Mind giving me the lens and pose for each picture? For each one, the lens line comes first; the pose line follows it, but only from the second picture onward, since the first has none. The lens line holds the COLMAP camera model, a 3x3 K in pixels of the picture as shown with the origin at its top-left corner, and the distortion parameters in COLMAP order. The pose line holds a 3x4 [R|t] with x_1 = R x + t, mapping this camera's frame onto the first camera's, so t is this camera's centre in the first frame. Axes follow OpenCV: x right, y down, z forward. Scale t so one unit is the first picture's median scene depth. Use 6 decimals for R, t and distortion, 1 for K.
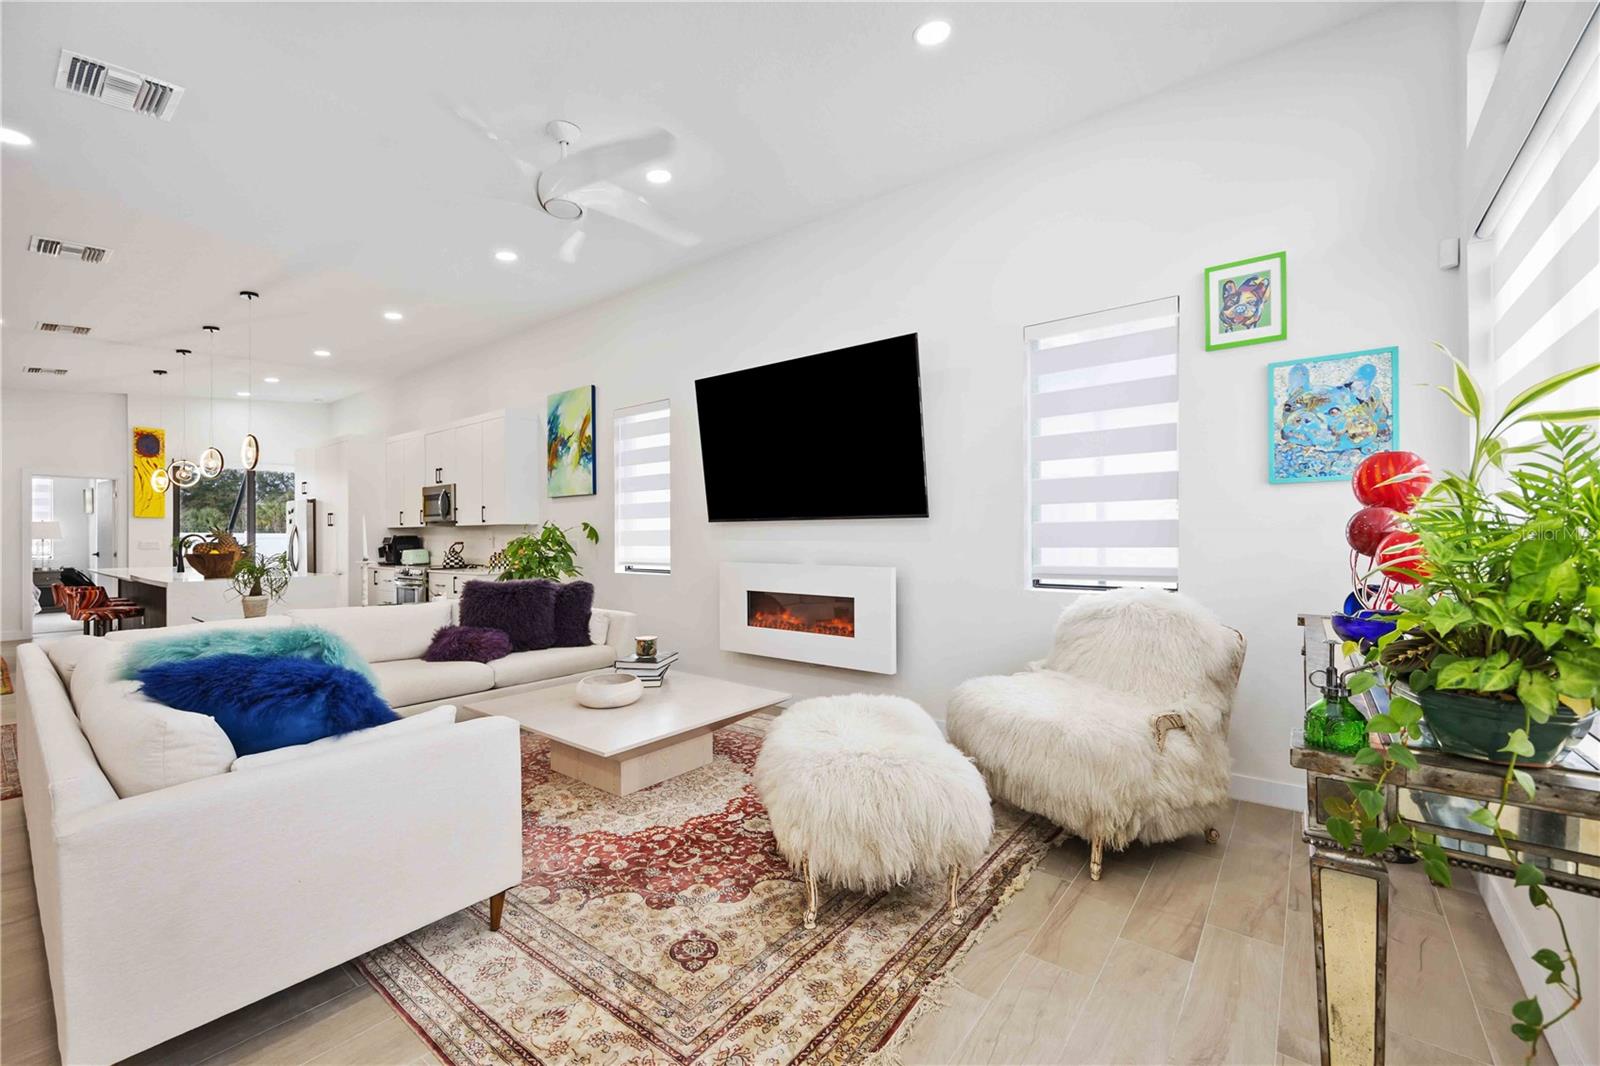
lens RADIAL K [[663.5, 0, 800.0], [0, 663.5, 533.0], [0, 0, 1]] dist [0.001390, 0.000133]
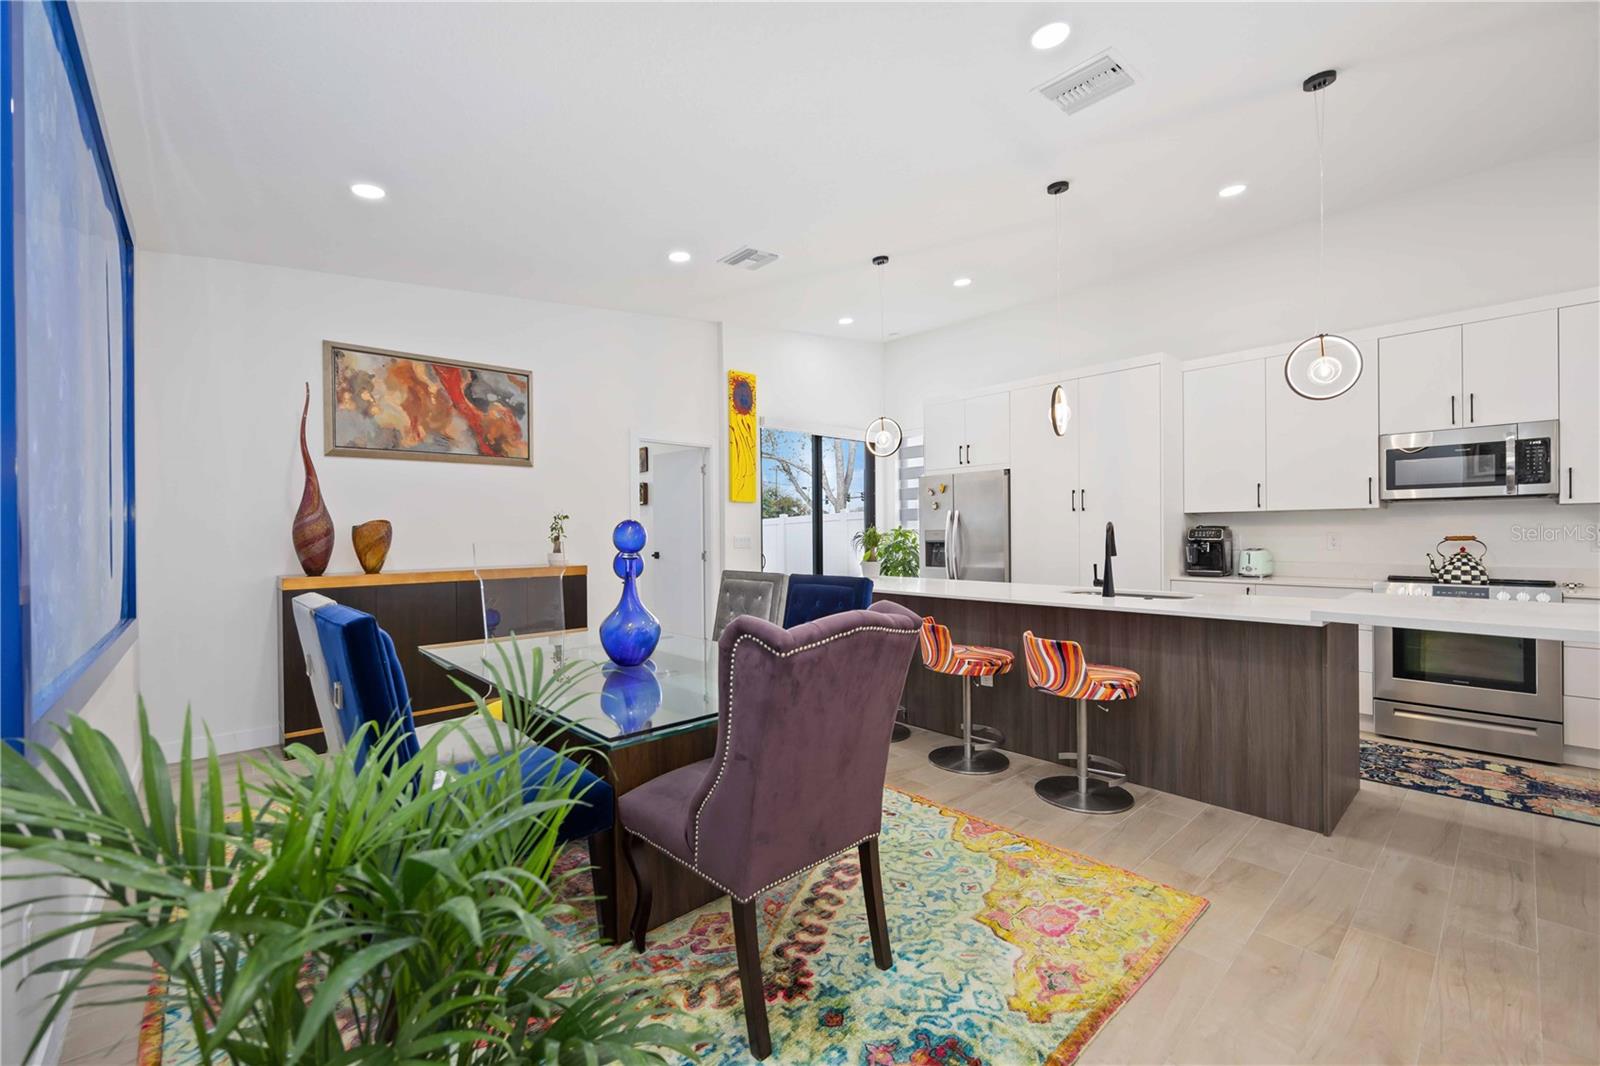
lens RADIAL K [[672.3, 0, 800.0], [0, 672.3, 533.0], [0, 0, 1]] dist [0.000726, 0.000058]
pose [[0.987083, -0.003125, -0.160178, -0.895934], [0.004850, 0.999934, 0.010376, 0.002194], [0.160135, -0.011019, 0.987034, 0.352891]]
